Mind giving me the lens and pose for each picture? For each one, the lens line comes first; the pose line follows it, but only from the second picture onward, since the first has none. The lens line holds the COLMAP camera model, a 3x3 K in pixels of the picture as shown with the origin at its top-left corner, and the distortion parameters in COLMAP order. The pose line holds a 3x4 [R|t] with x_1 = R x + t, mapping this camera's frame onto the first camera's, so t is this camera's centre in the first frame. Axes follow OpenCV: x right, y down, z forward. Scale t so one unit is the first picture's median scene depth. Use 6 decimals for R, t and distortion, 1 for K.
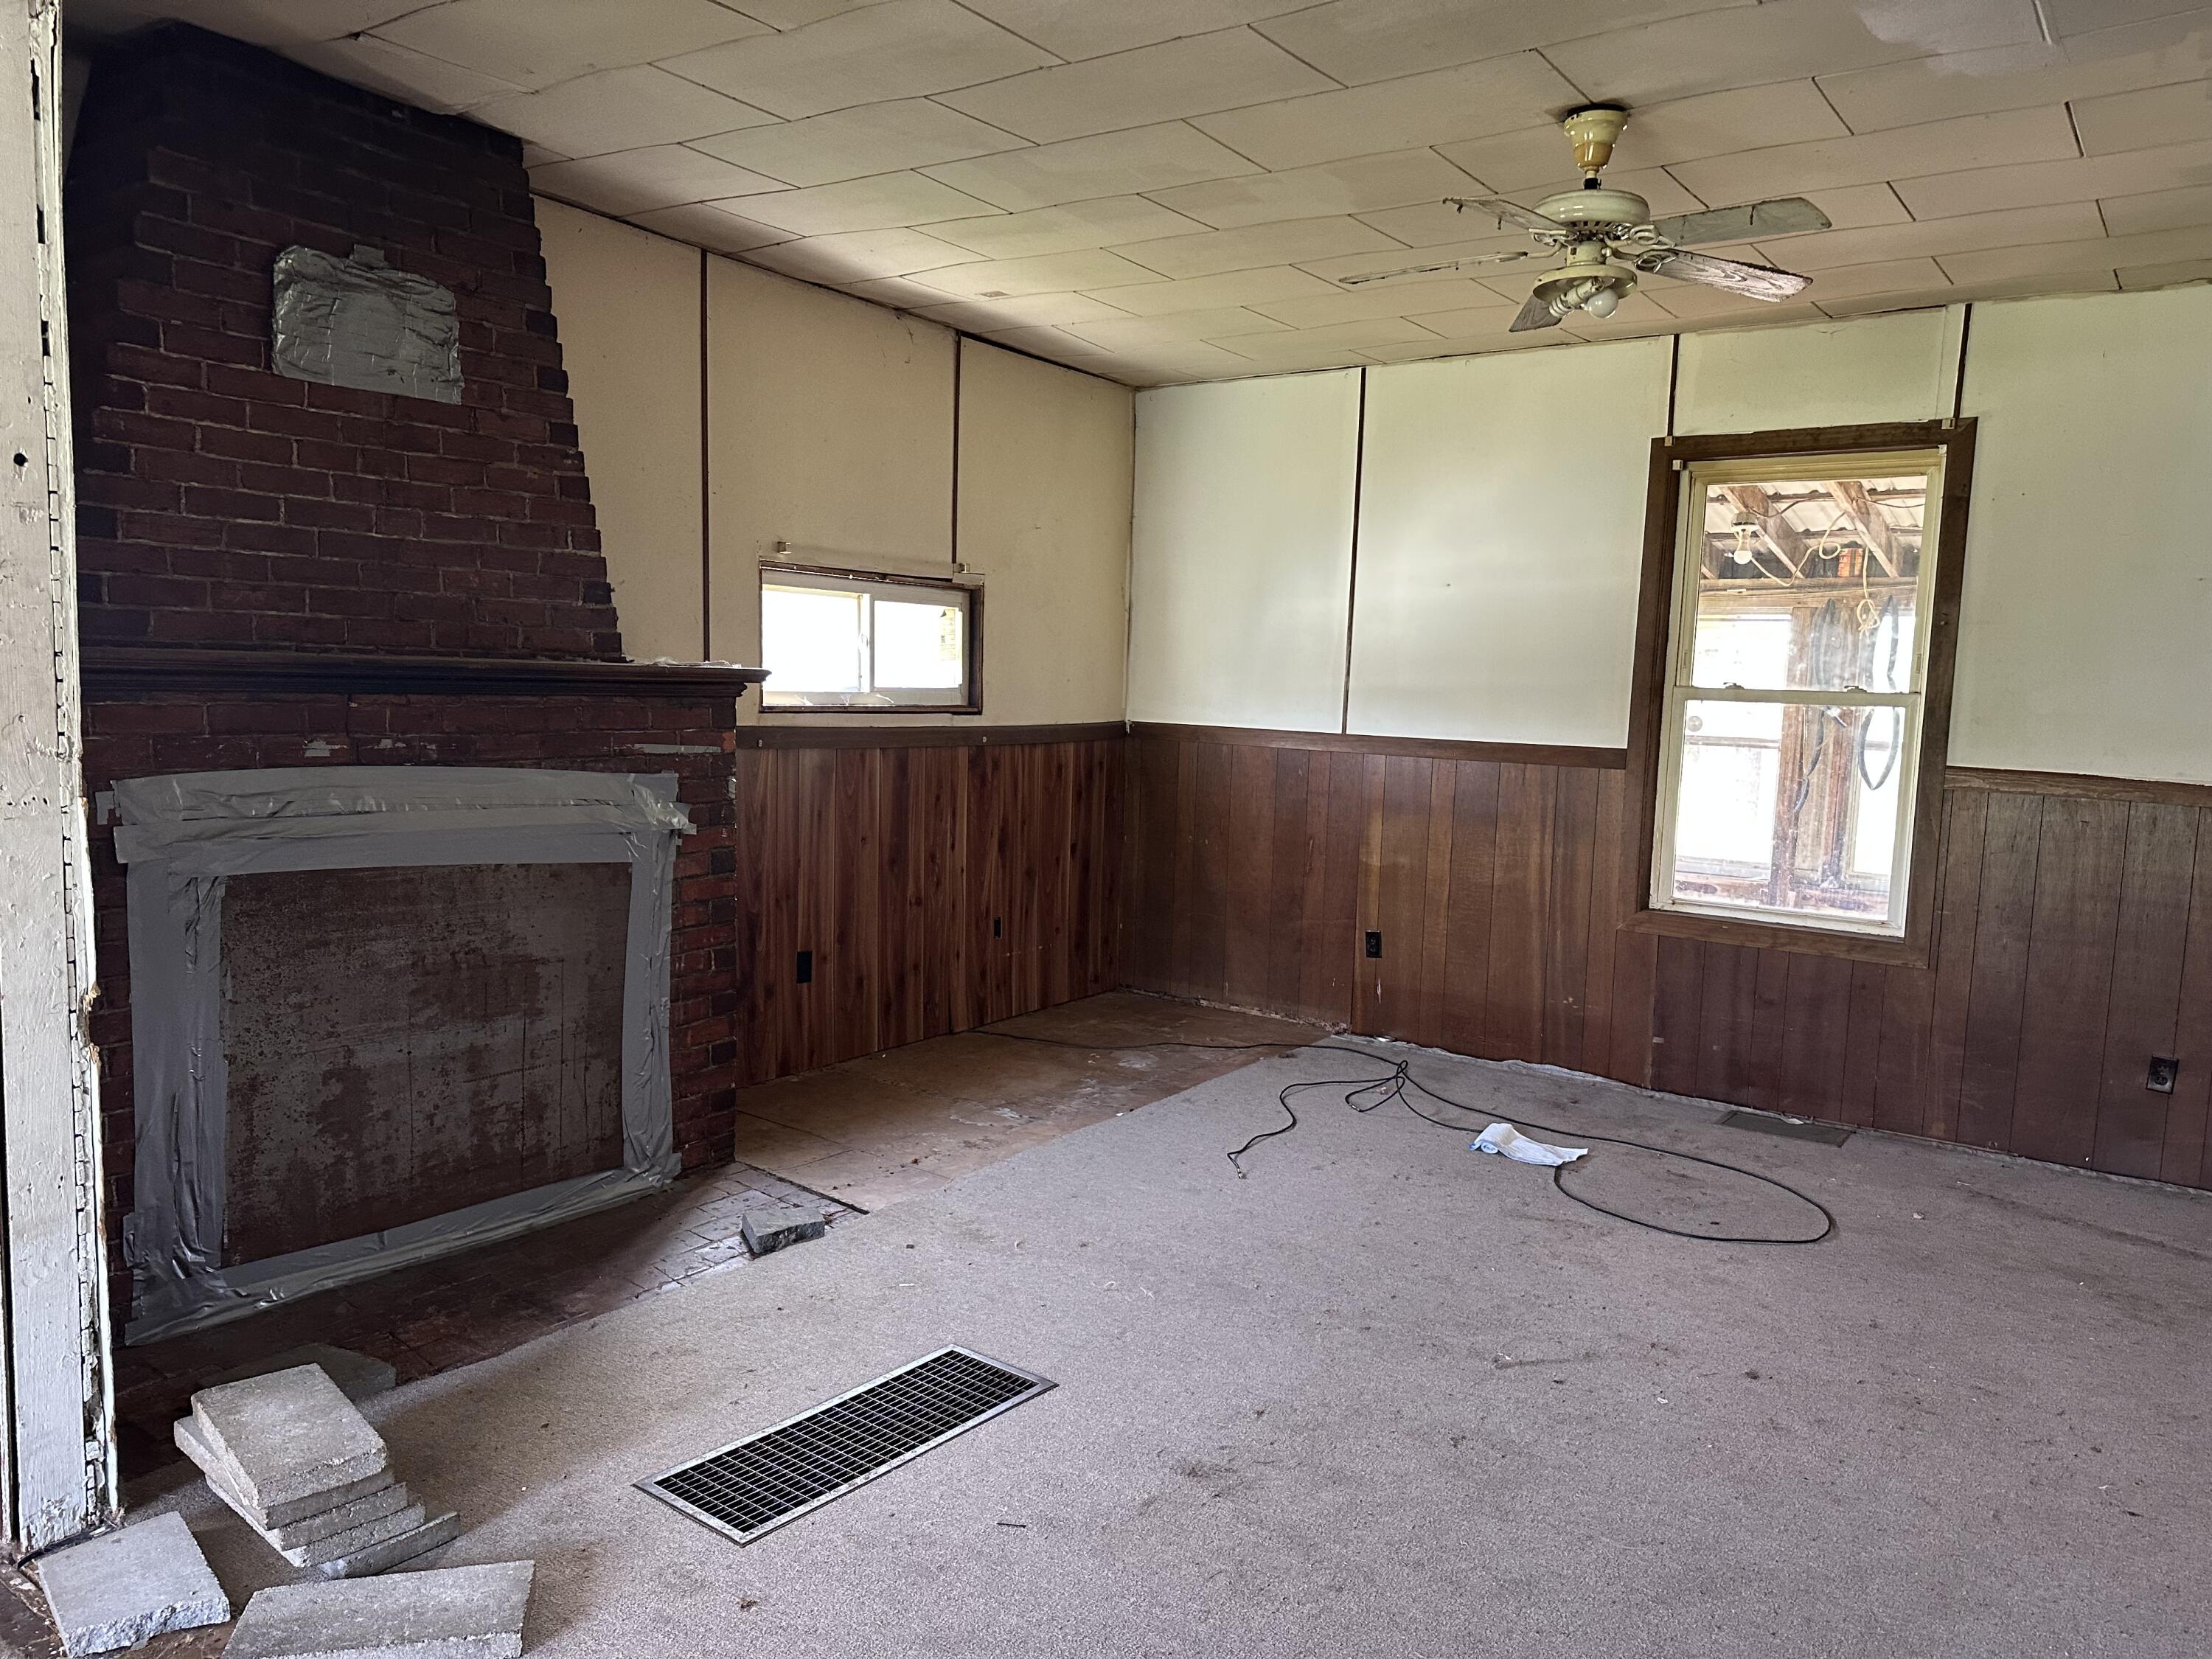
lens RADIAL K [[1539.2, 0, 1109.1], [0, 1539.2, 828.4], [0, 0, 1]] dist [0.063057, -0.073929]
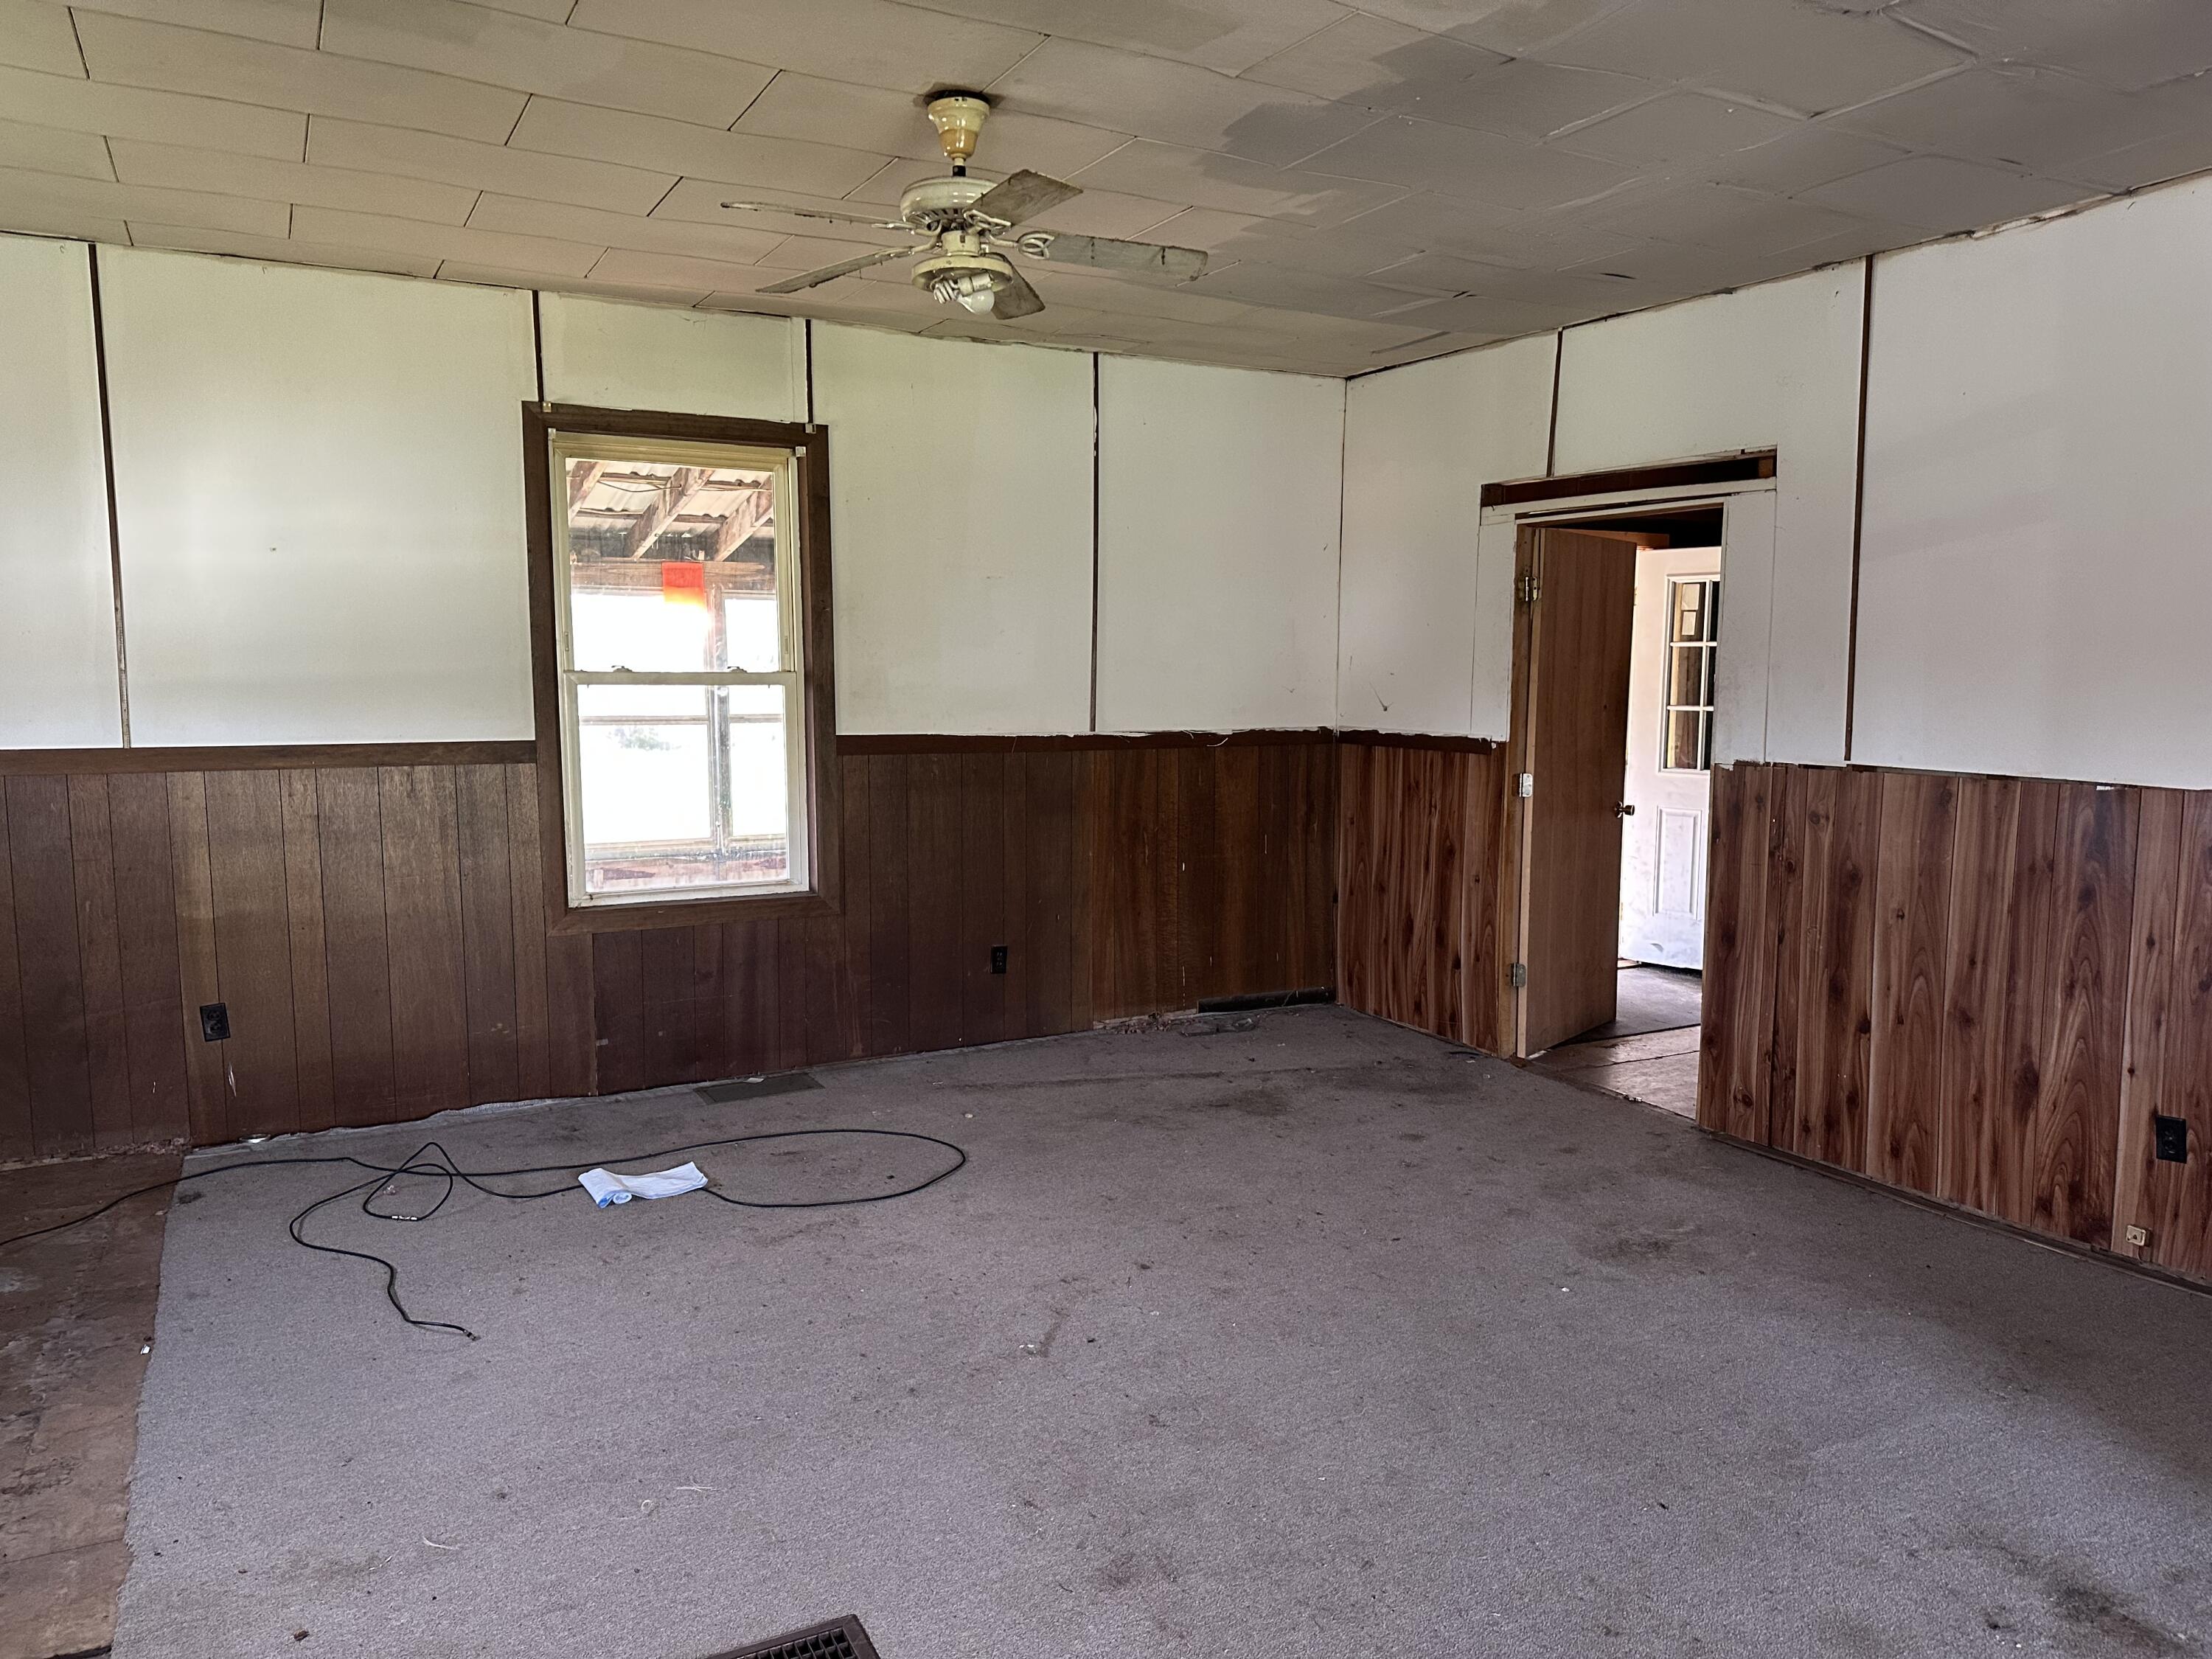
lens RADIAL K [[1539.2, 0, 1099.2], [0, 1539.2, 826.8], [0, 0, 1]] dist [0.063057, -0.073929]
pose [[0.427720, -0.126315, 0.895042, -0.377041], [0.106148, 0.990356, 0.089041, -0.050276], [-0.897657, 0.056923, 0.437003, 0.325804]]
